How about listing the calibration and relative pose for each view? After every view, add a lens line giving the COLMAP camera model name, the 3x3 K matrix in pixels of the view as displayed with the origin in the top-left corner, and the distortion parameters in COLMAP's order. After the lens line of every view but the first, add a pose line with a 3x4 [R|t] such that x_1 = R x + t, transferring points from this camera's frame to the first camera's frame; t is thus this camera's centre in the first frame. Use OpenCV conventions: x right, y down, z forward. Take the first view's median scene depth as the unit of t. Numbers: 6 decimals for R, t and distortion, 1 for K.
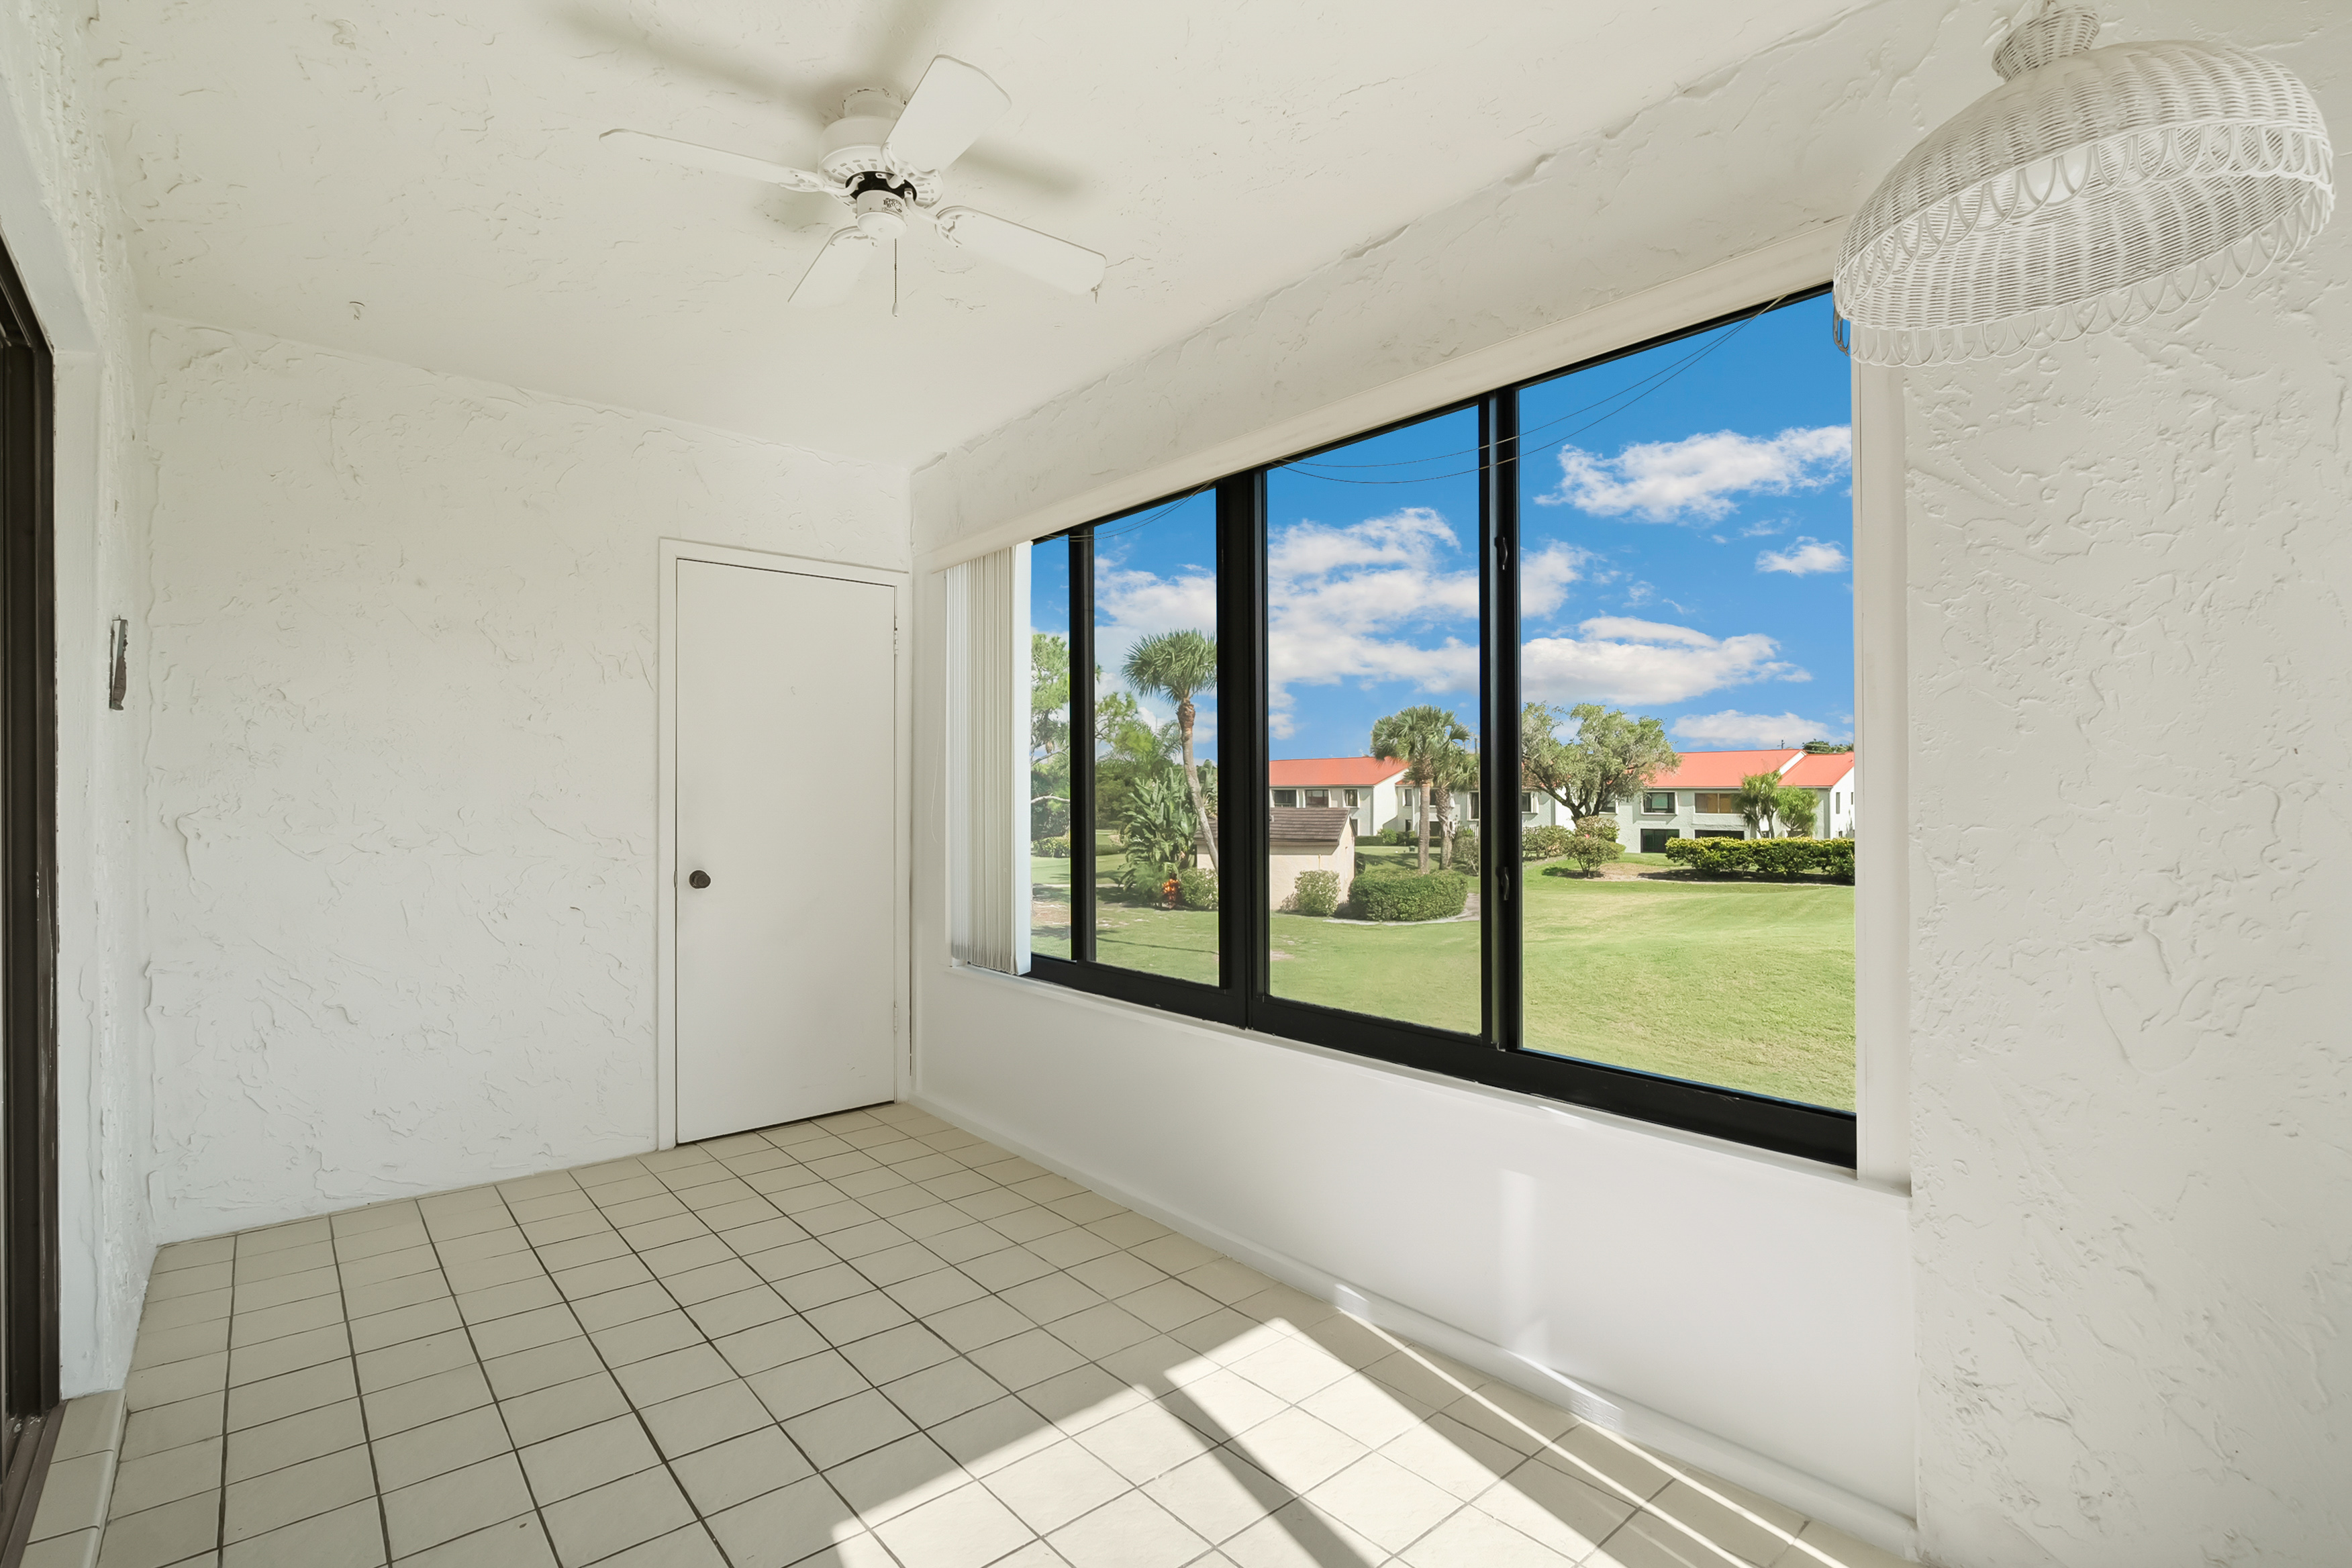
lens RADIAL K [[1067.7, 0, 1176.1], [0, 1067.7, 785.8], [0, 0, 1]] dist [-0.006774, -0.000318]
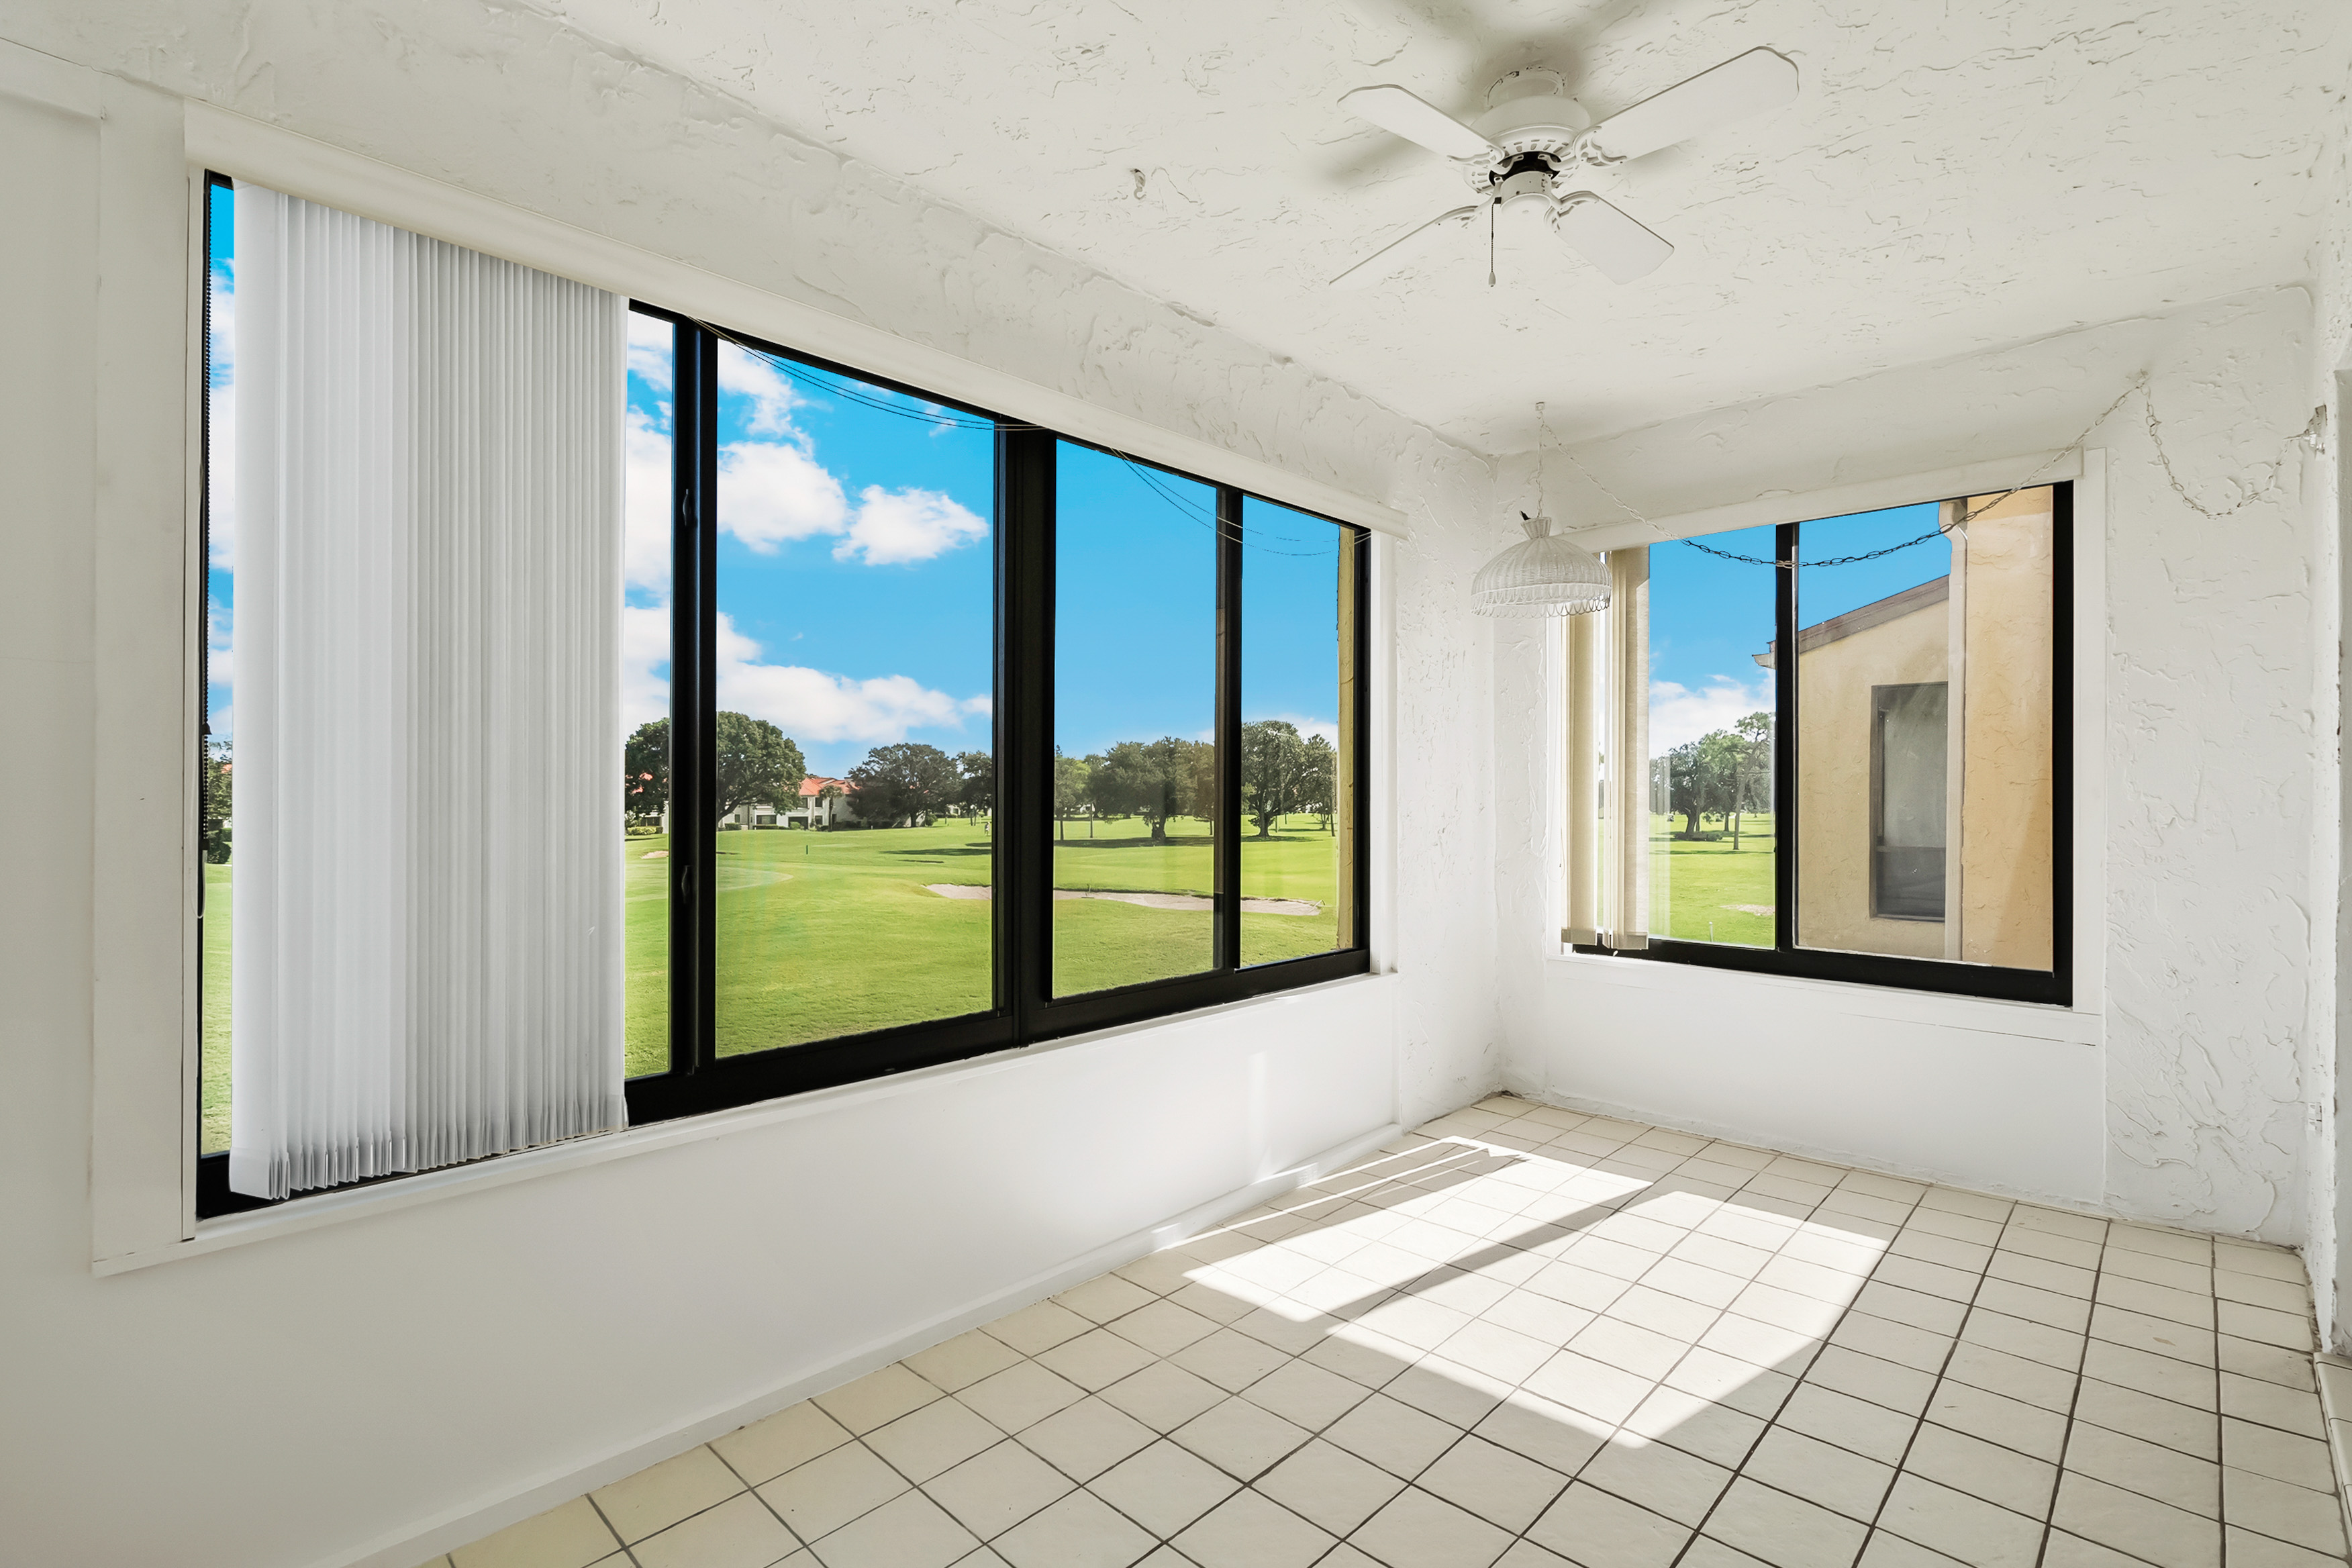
lens RADIAL K [[1067.7, 0, 1175.0], [0, 1067.7, 781.2], [0, 0, 1]] dist [-0.006774, -0.000318]
pose [[-0.082836, 0.007701, 0.996533, -1.057993], [-0.012870, 0.999878, -0.008797, 0.015546], [-0.996480, -0.013554, -0.082727, 1.199817]]
